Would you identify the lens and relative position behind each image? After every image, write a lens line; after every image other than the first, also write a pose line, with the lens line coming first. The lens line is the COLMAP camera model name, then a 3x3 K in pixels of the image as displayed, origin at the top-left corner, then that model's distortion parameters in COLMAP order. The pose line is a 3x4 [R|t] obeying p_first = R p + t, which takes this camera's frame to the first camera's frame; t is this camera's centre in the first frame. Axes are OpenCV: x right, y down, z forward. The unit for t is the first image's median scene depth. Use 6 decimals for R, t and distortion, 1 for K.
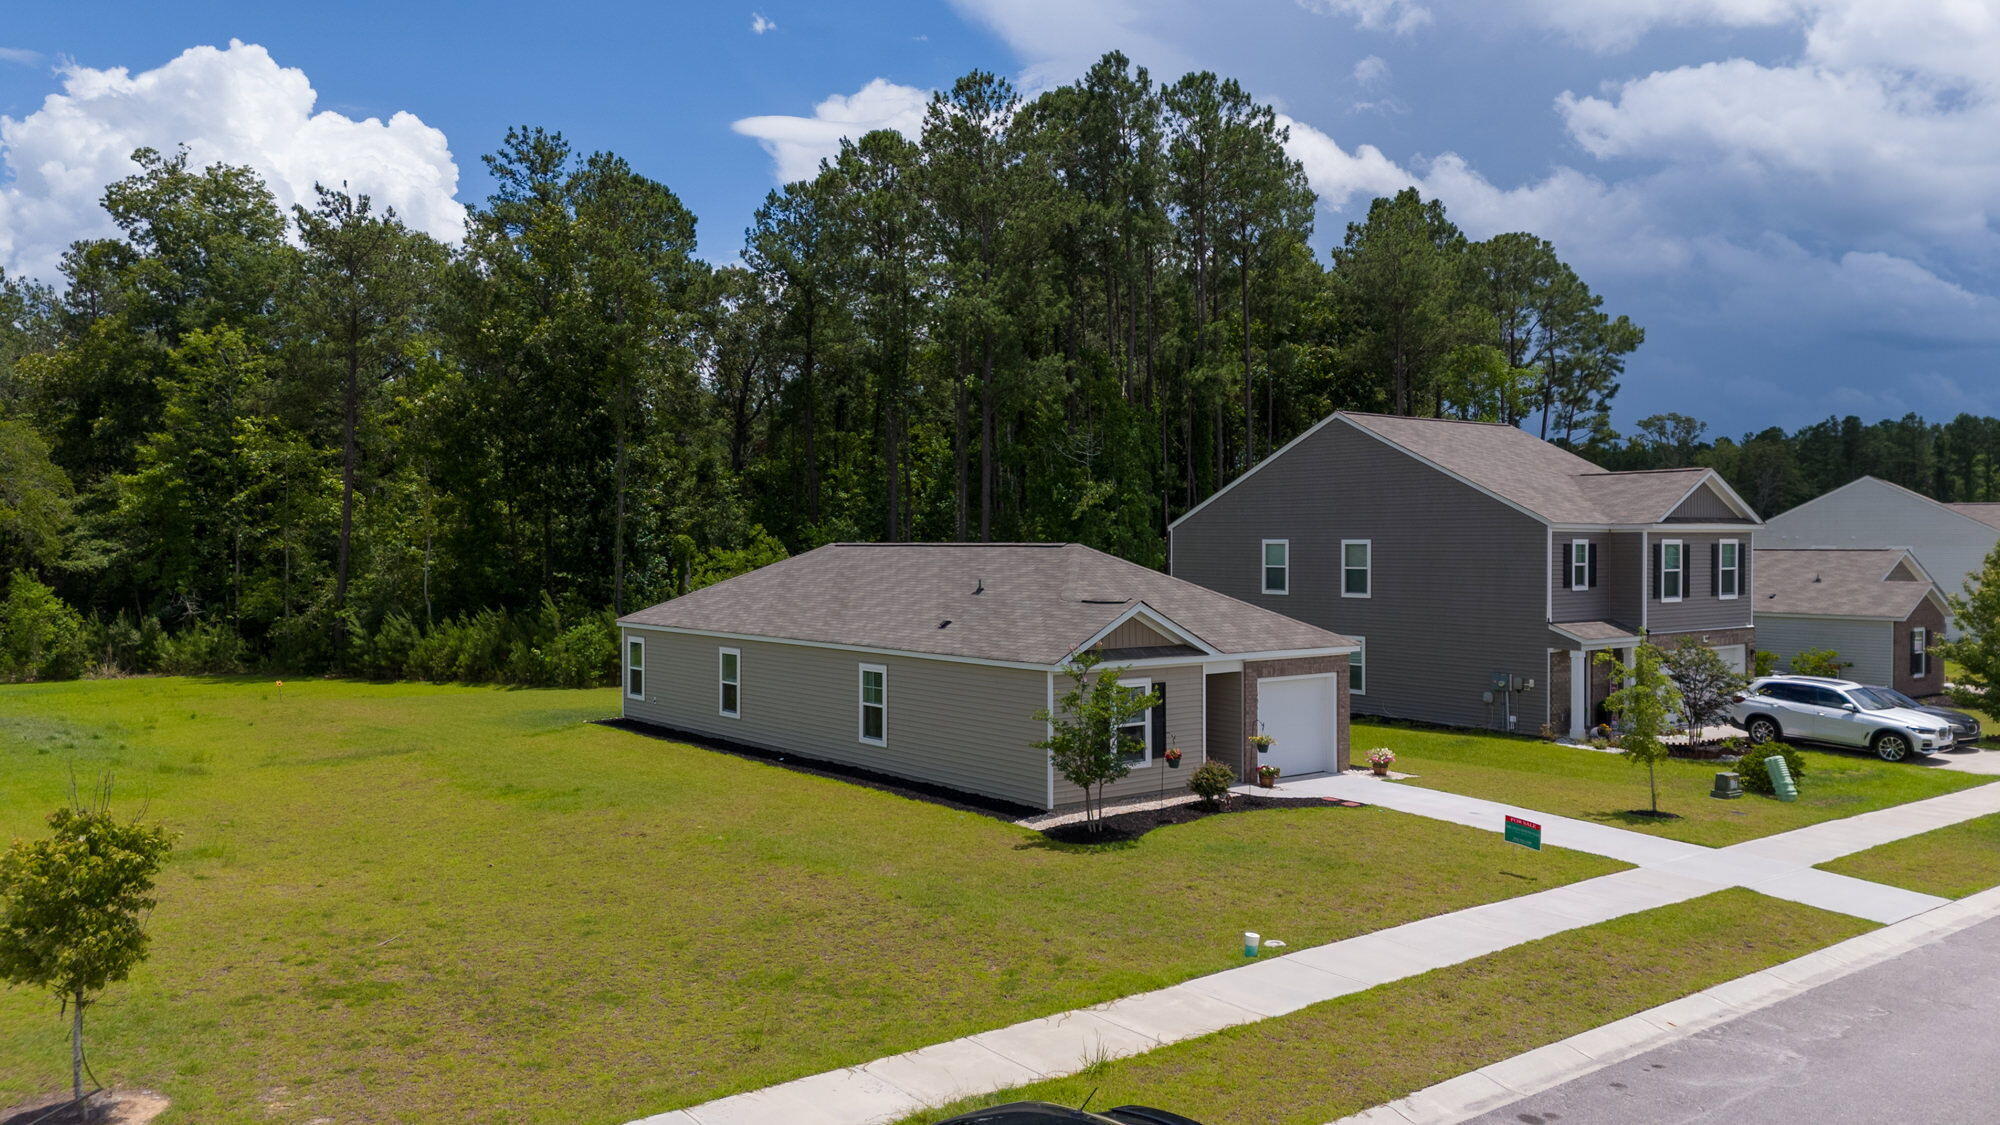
lens RADIAL K [[1470.5, 0, 1000.0], [0, 1470.5, 562.5], [0, 0, 1]] dist [0.079376, -0.083013]
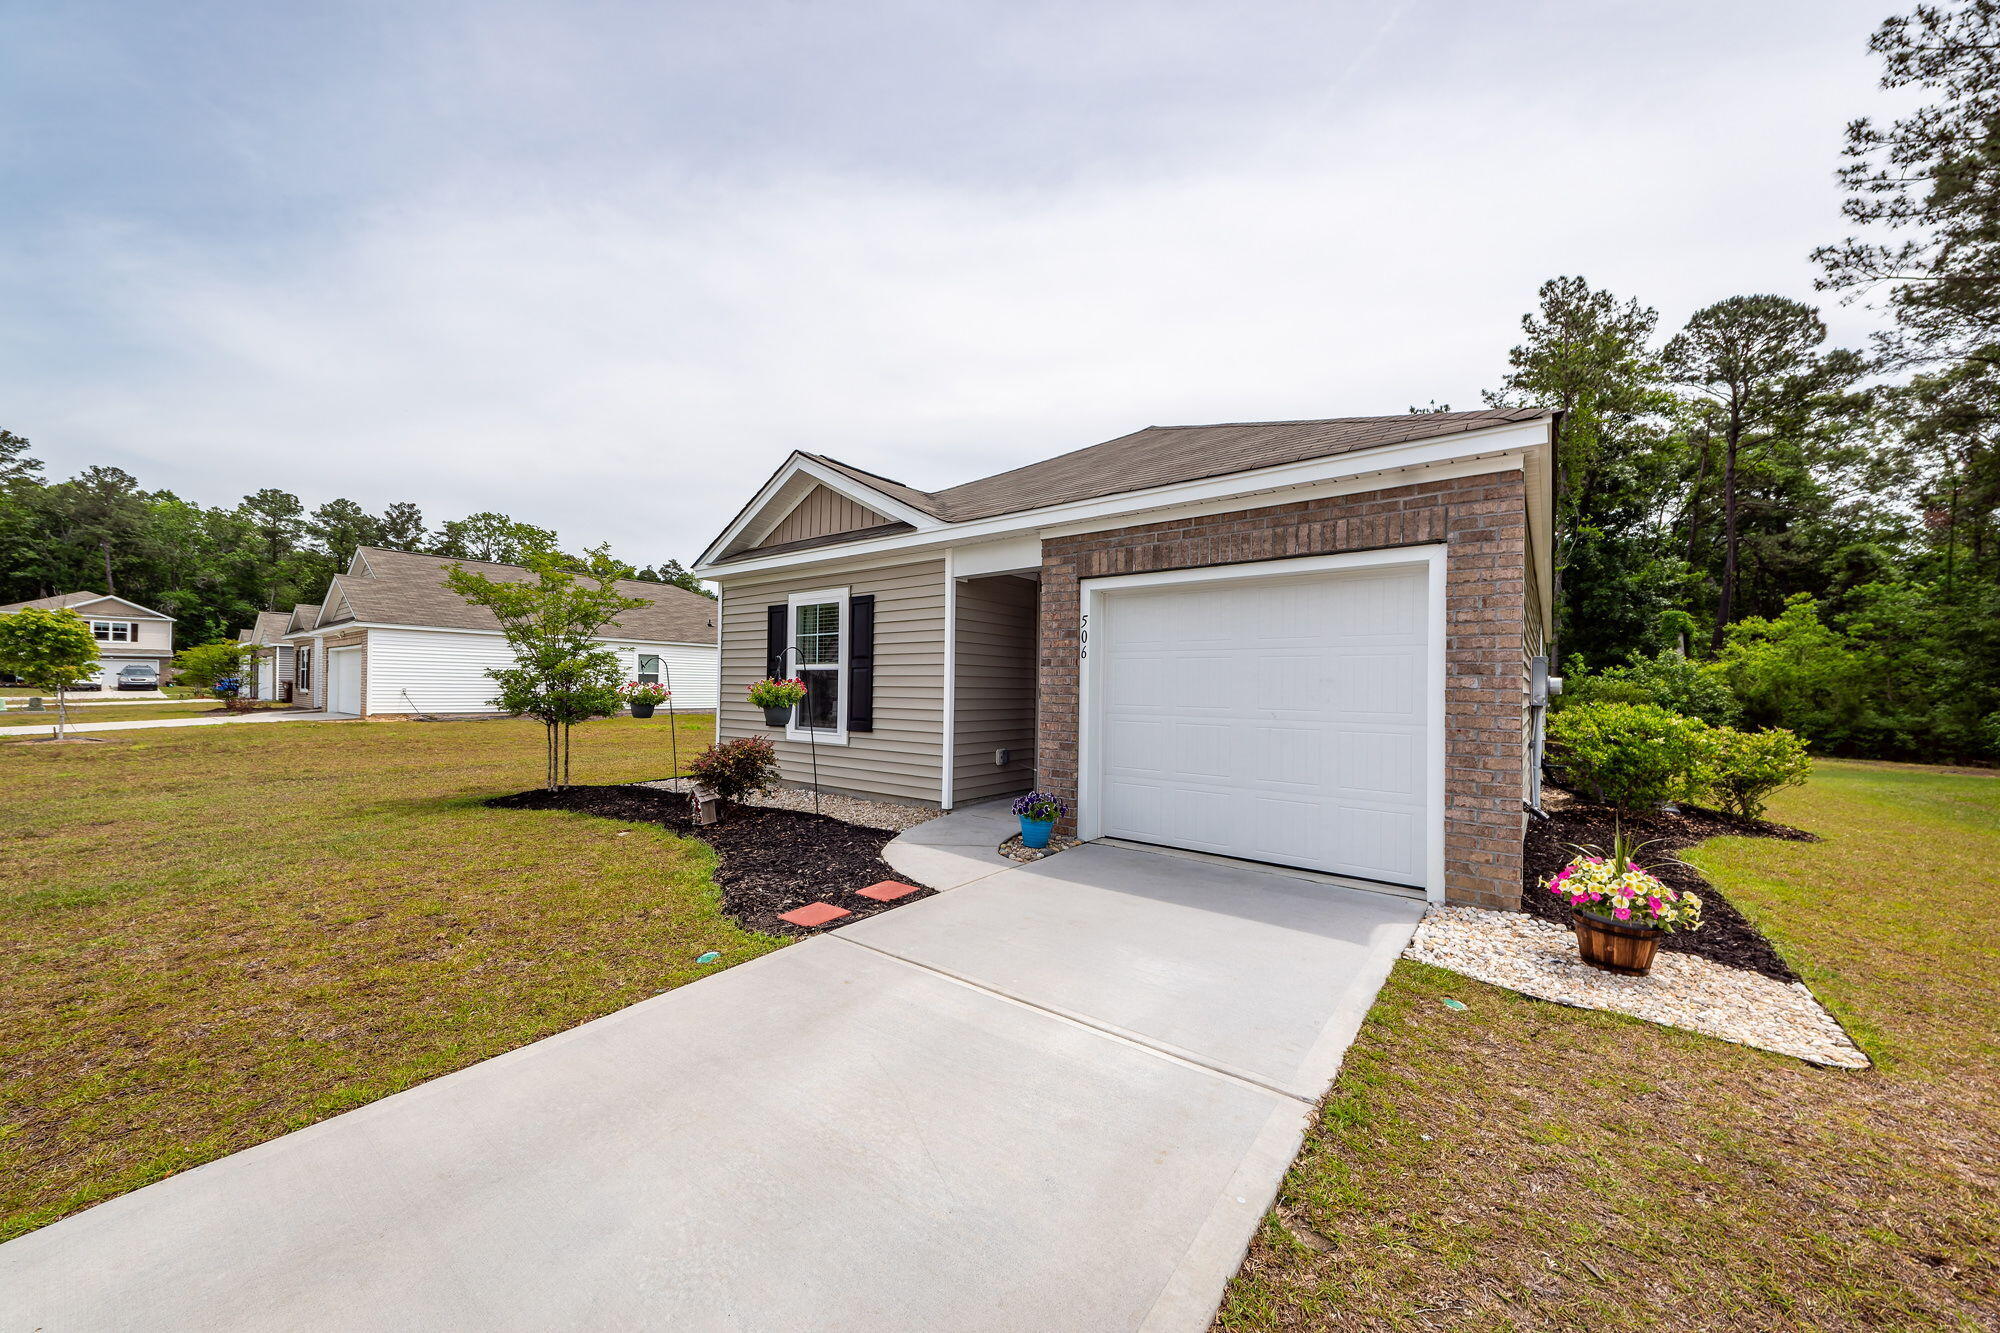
lens RADIAL K [[710.0, 0, 993.9], [0, 710.0, 683.4], [0, 0, 1]] dist [0.000355, 0.000025]
pose [[0.237166, -0.000010, -0.971469, 0.279707], [-0.024504, 0.999682, -0.005993, 0.084950], [0.971160, 0.025226, 0.237090, 0.728160]]
